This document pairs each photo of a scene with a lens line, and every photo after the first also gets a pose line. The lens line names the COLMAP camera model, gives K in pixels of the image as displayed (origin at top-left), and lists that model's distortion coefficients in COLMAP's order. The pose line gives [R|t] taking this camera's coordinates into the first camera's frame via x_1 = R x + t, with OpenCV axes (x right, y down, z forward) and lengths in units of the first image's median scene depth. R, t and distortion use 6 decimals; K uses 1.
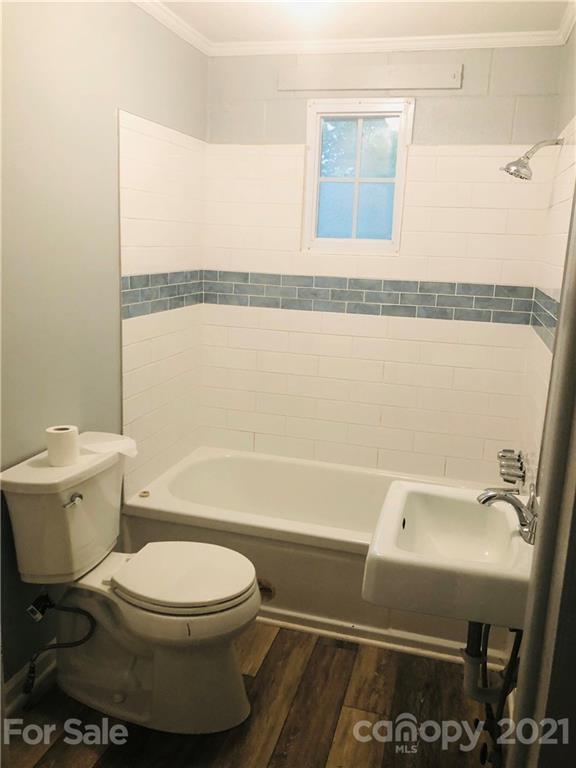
lens RADIAL K [[620.8, 0, 297.5], [0, 620.8, 379.9], [0, 0, 1]] dist [0.016518, -0.001254]
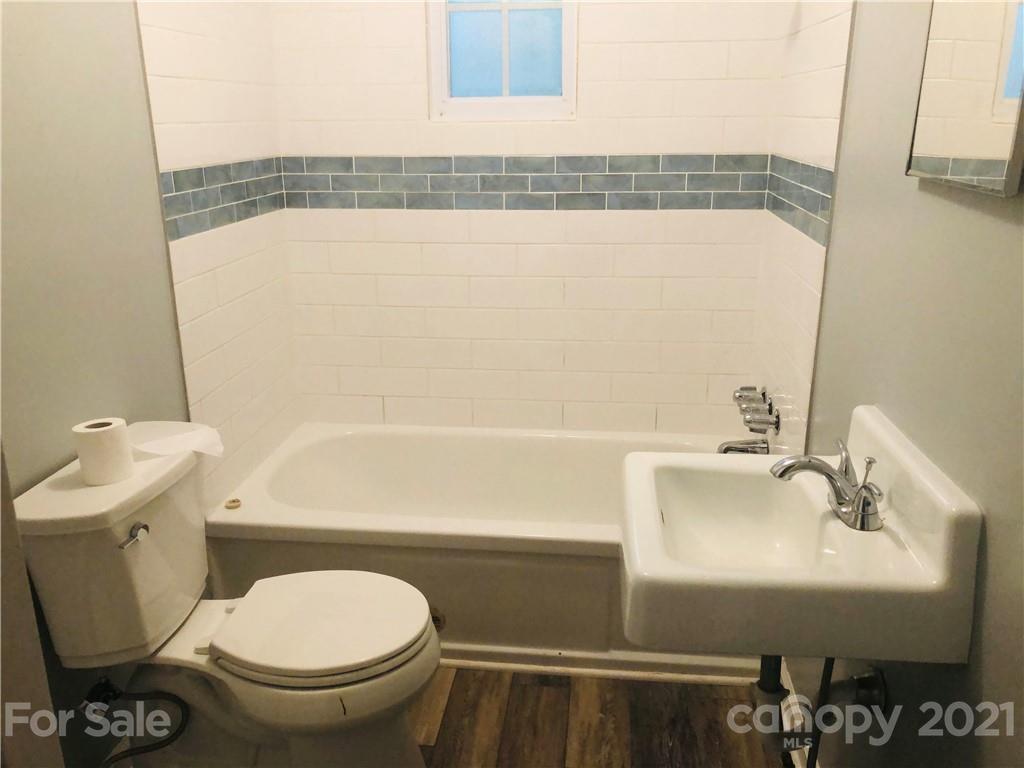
lens RADIAL K [[827.7, 0, 512.0], [0, 827.7, 384.0], [0, 0, 1]] dist [0.016518, -0.001254]
pose [[0.986409, -0.092833, 0.135573, -0.064454], [0.079294, 0.991611, 0.102075, -0.011459], [-0.143912, -0.089937, 0.985495, 0.100163]]
